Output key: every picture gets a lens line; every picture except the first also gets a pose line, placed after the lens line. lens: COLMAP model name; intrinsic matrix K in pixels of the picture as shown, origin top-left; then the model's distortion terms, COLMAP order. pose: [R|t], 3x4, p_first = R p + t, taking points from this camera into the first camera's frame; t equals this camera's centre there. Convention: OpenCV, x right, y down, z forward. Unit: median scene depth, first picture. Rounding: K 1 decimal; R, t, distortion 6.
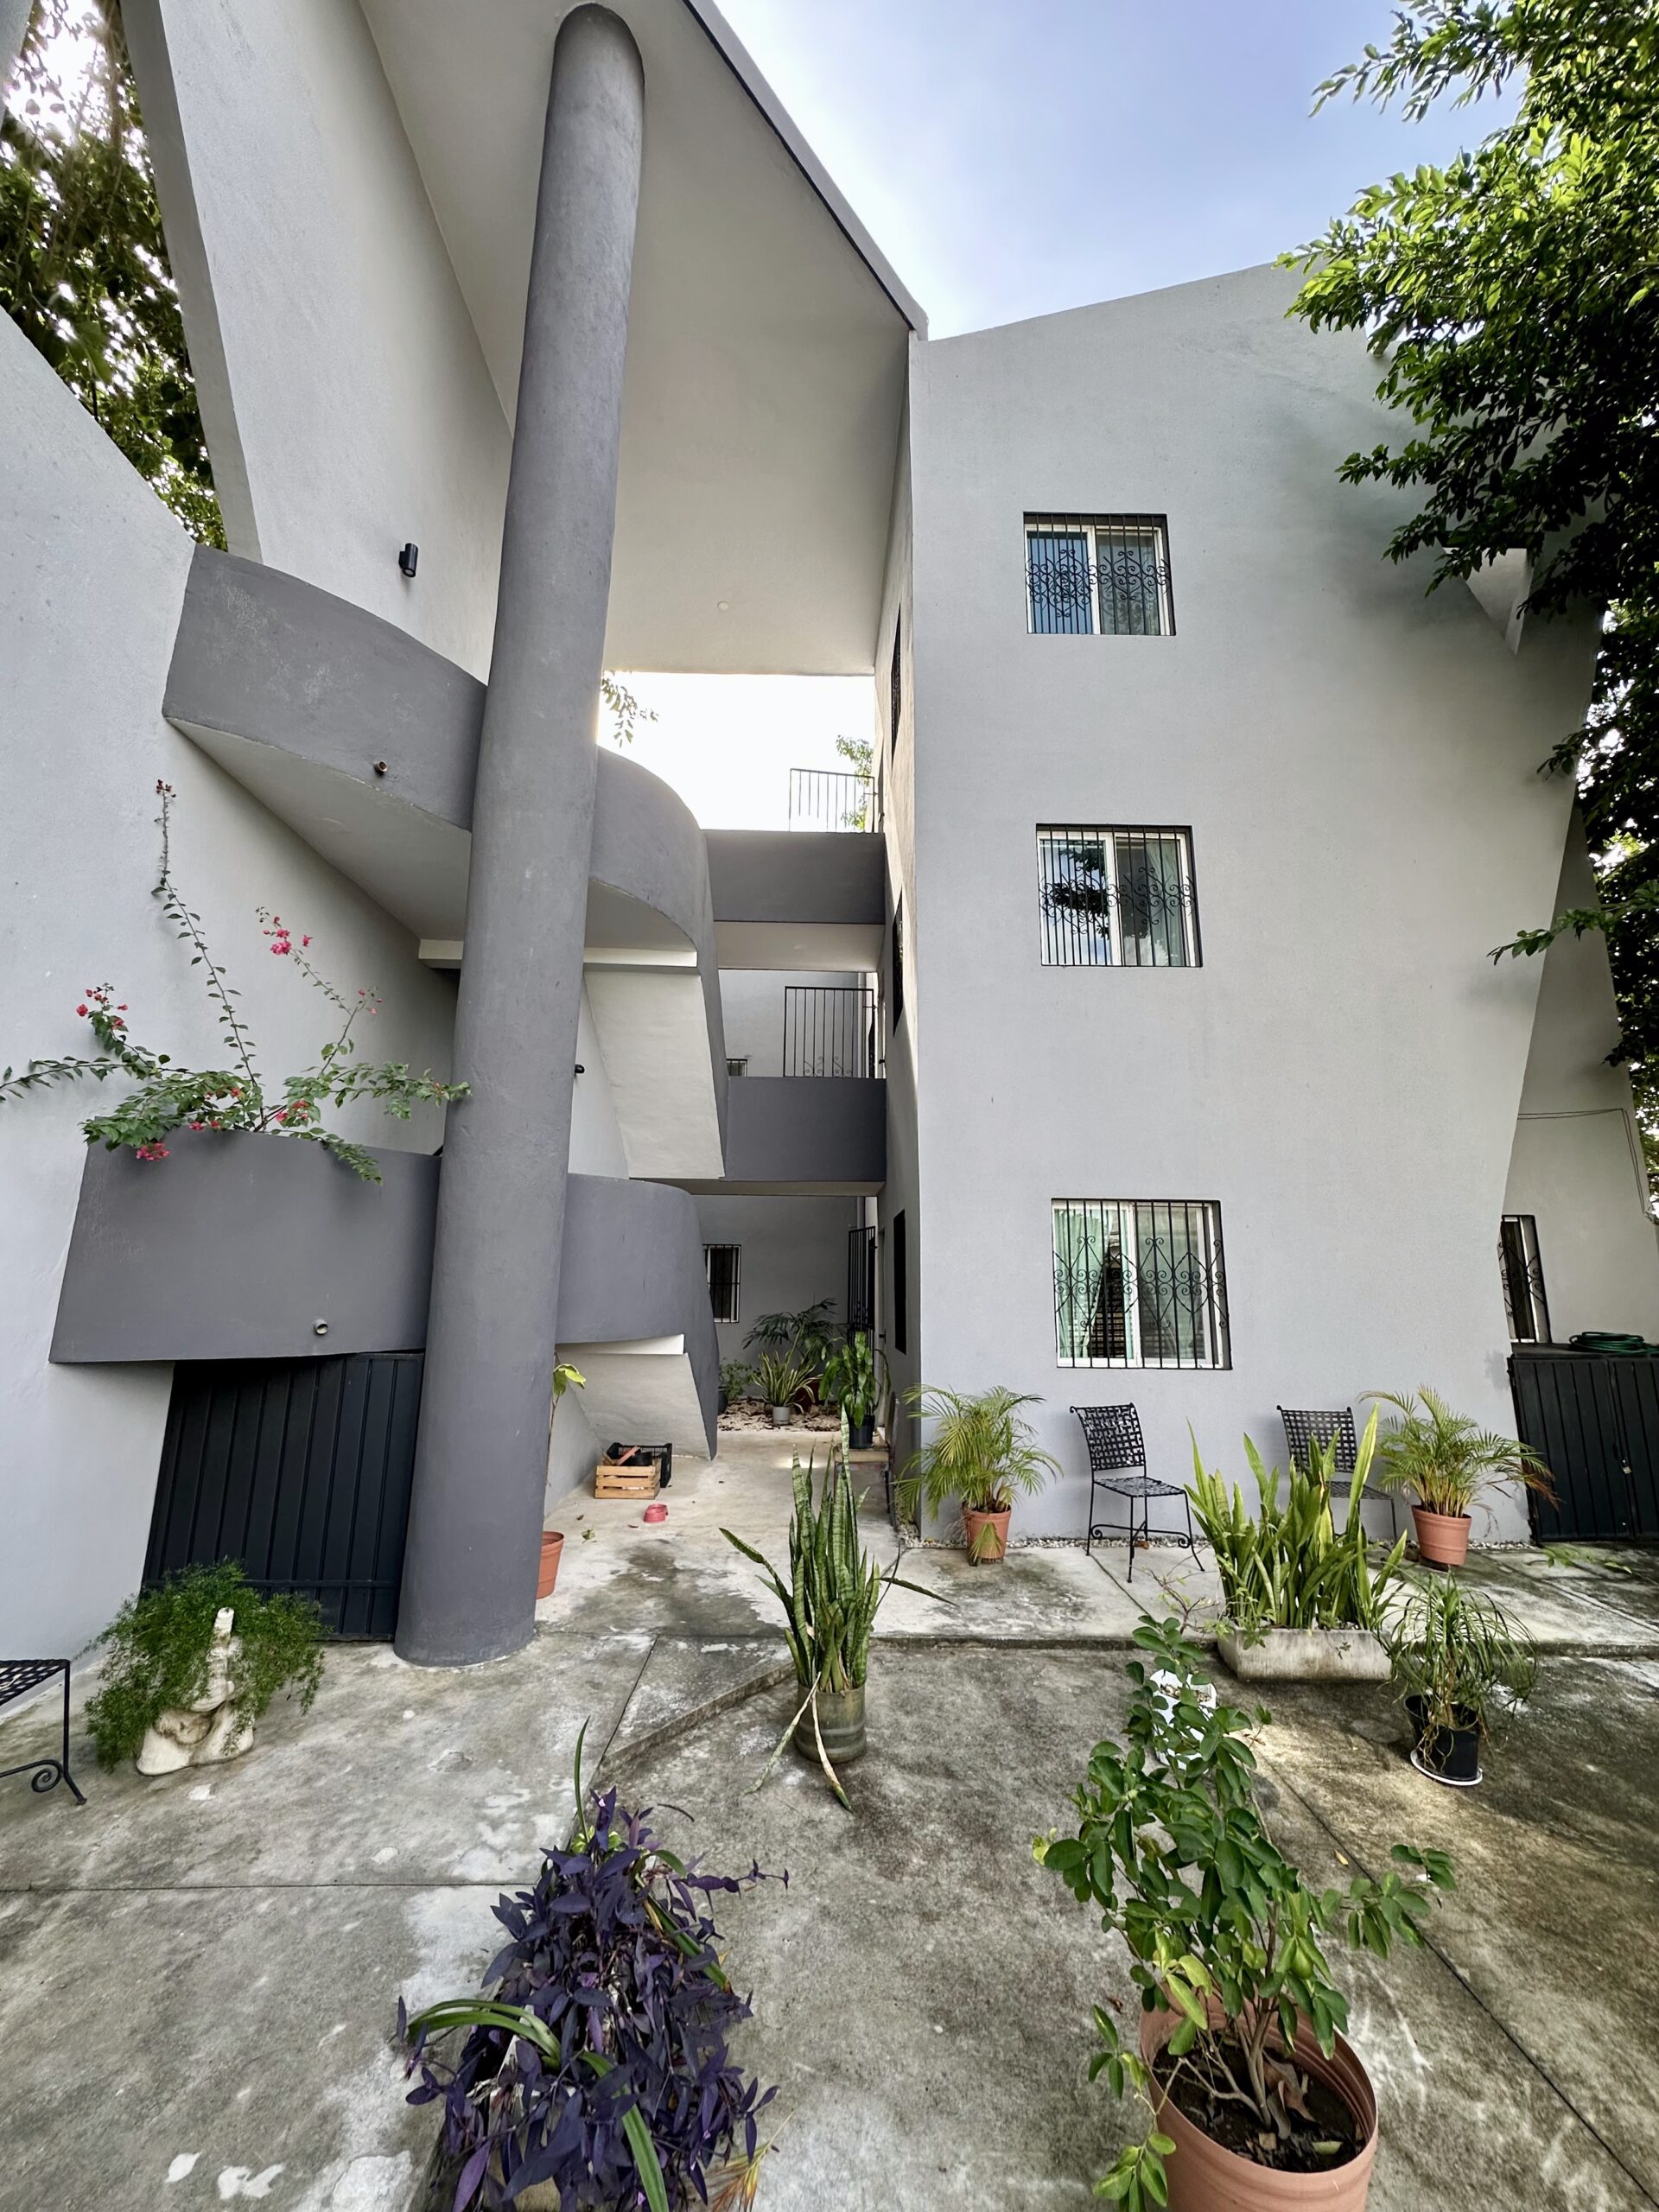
lens RADIAL K [[879.9, 0, 827.7], [0, 879.9, 1109.6], [0, 0, 1]] dist [-0.007054, 0.001488]
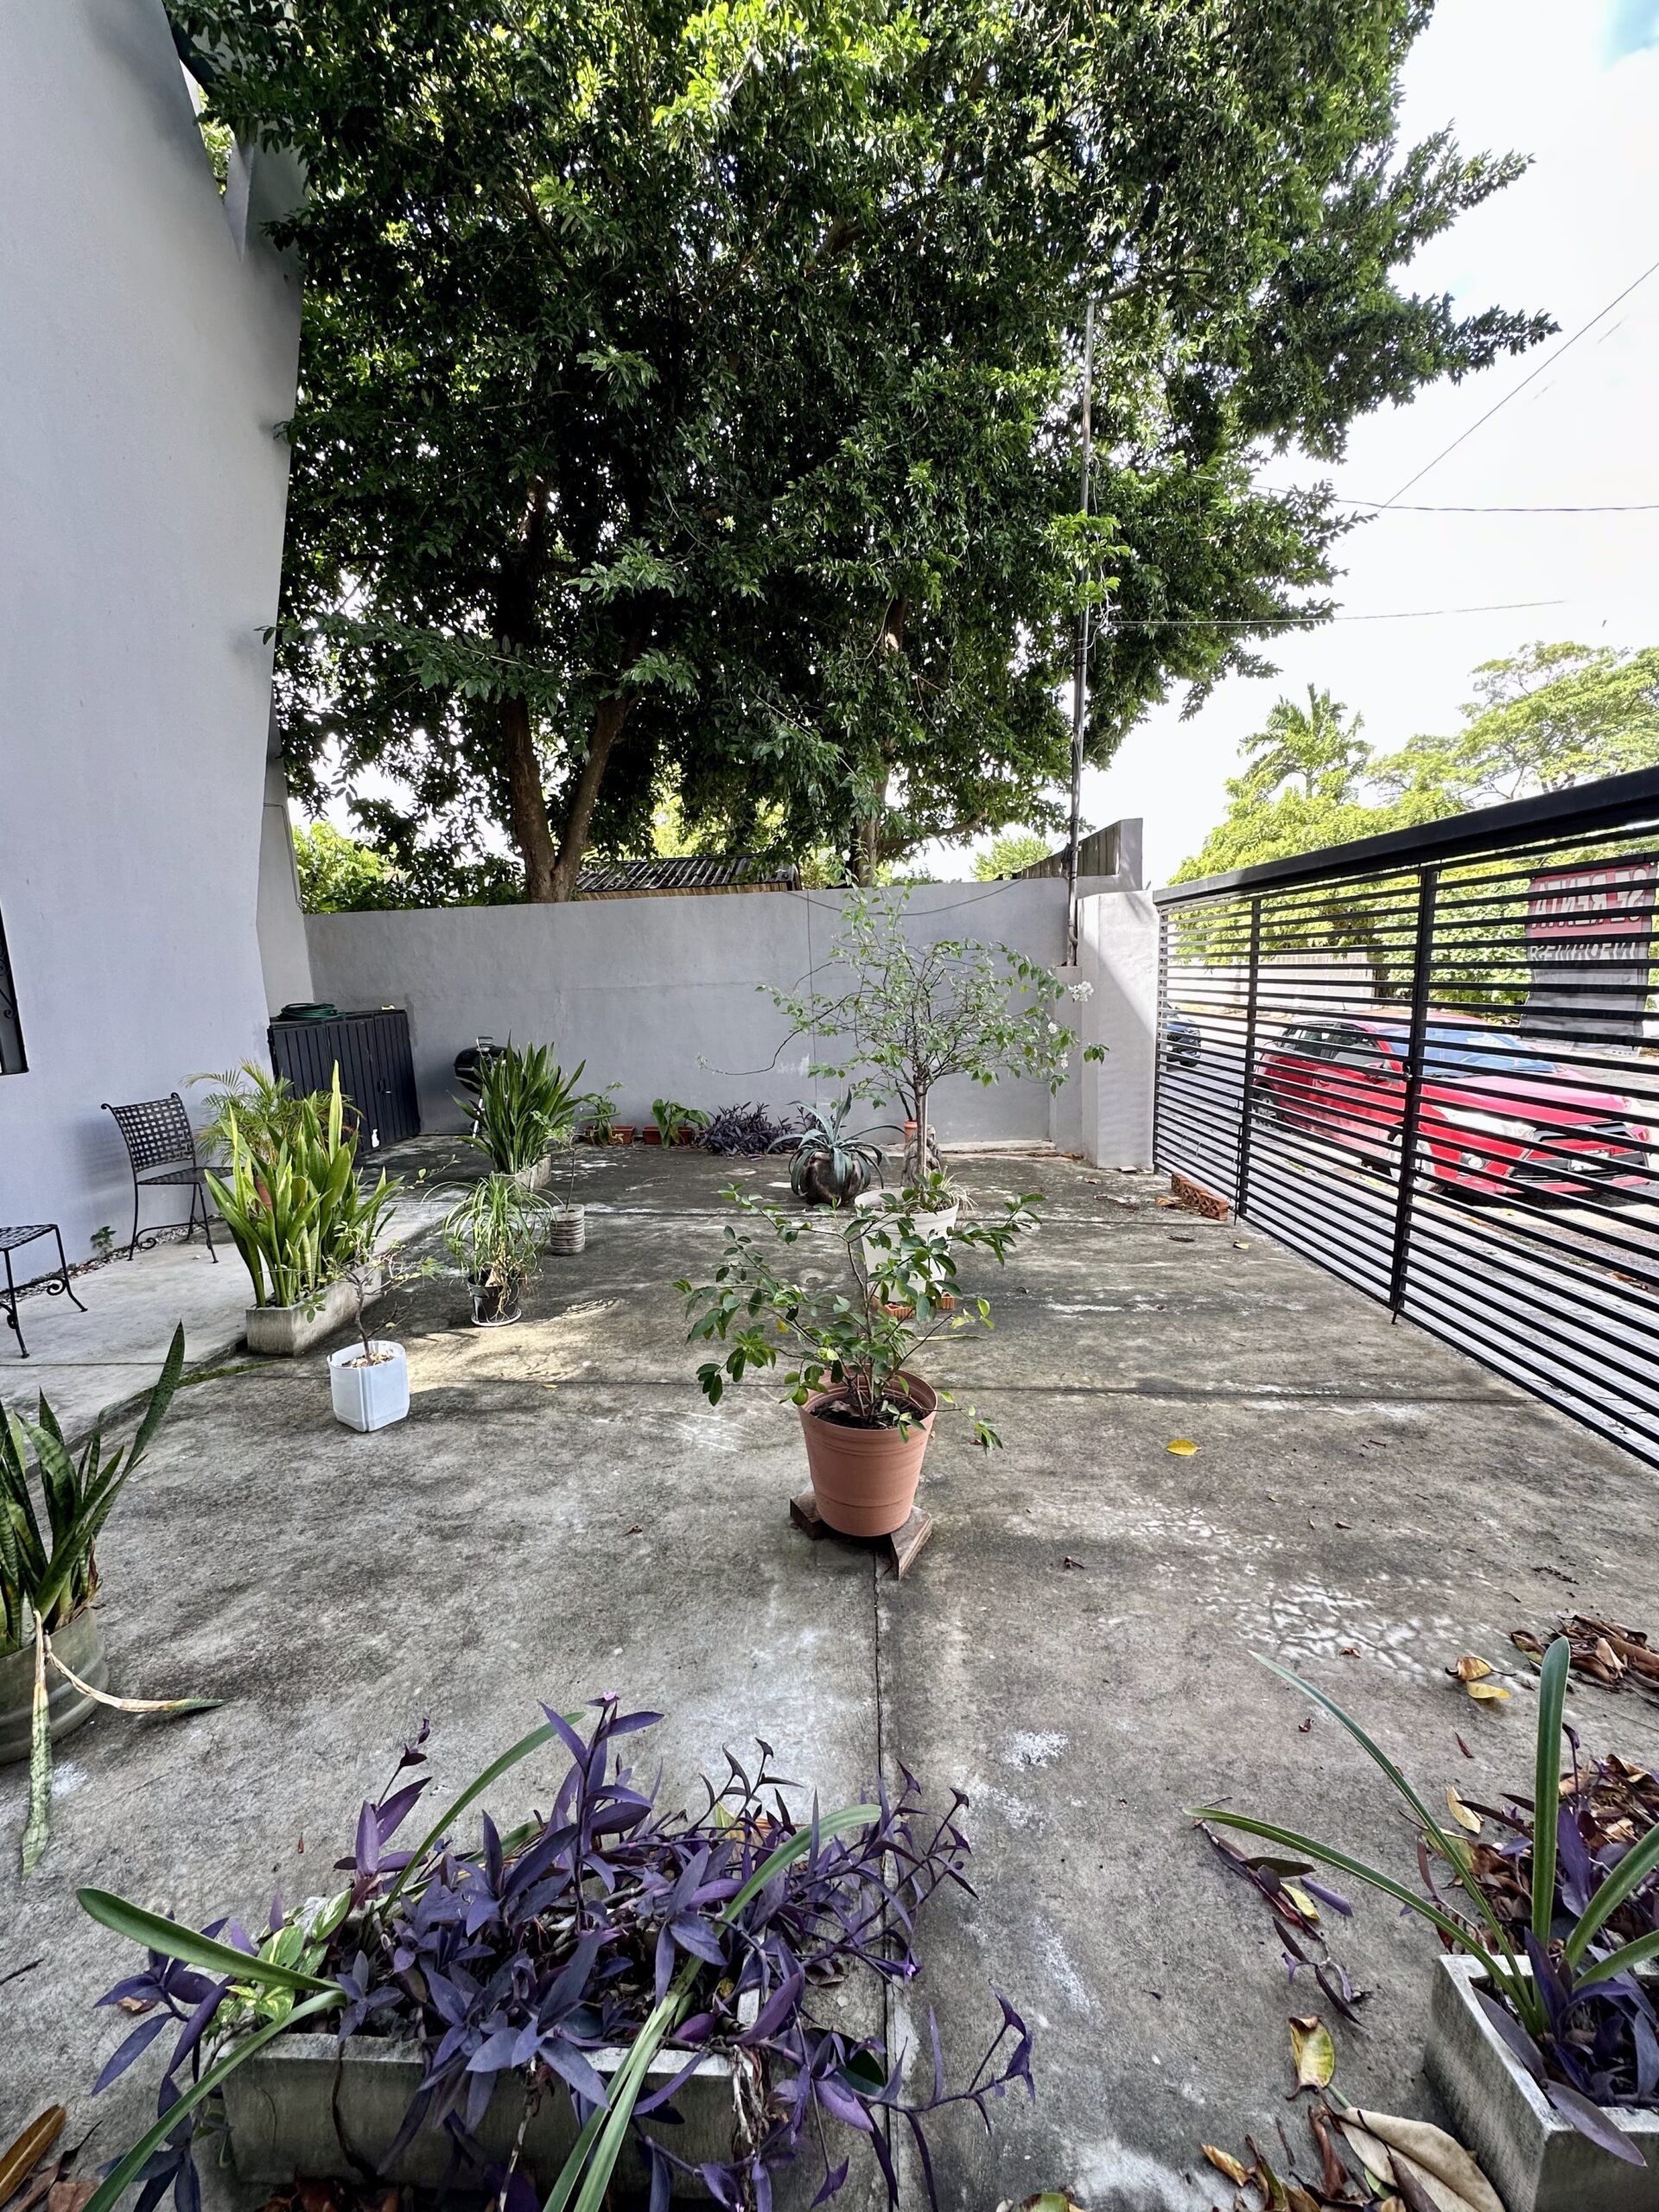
lens RADIAL K [[879.9, 0, 830.2], [0, 879.9, 1104.3], [0, 0, 1]] dist [-0.007054, 0.001488]
pose [[0.031837, -0.158628, 0.986825, -0.291481], [-0.156694, 0.974325, 0.161674, 0.103882], [-0.987134, -0.159777, 0.006163, 0.340322]]
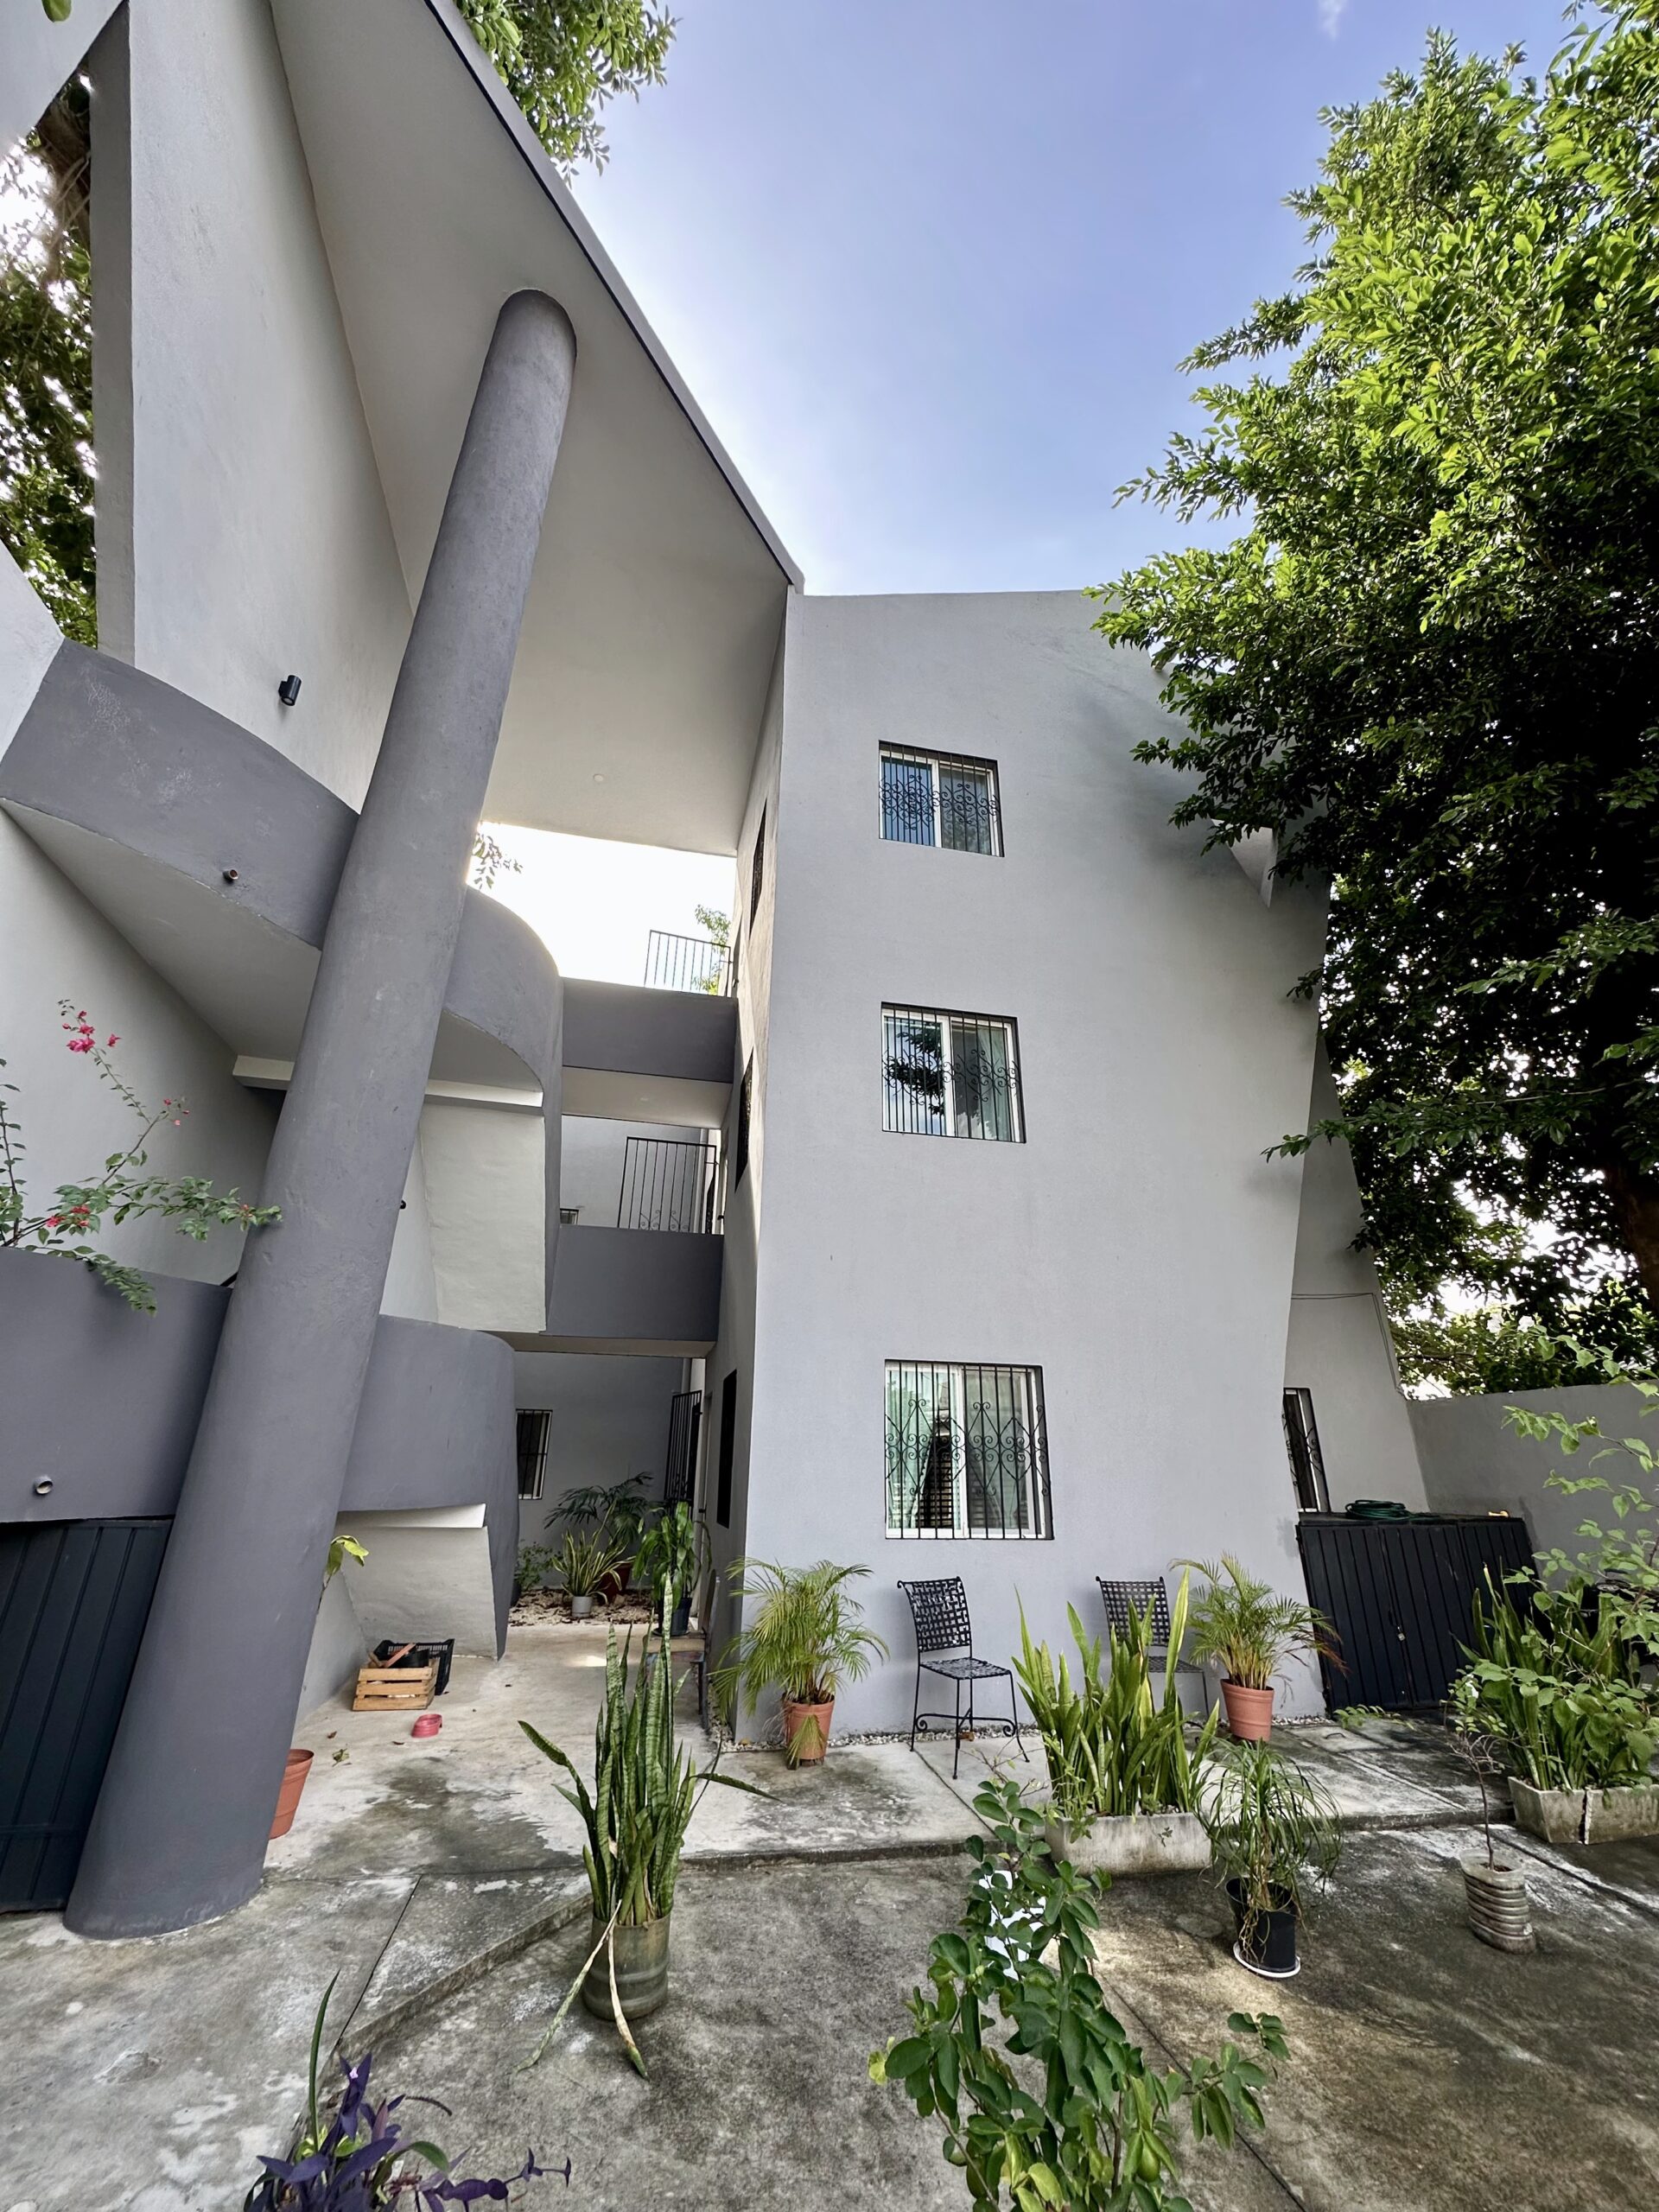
lens RADIAL K [[879.9, 0, 827.7], [0, 879.9, 1109.7], [0, 0, 1]] dist [-0.007054, 0.001488]
pose [[0.980622, 0.078330, 0.179570, -0.015142], [-0.043692, 0.980947, -0.189298, 0.015841], [-0.190976, 0.177784, 0.965361, -0.012083]]
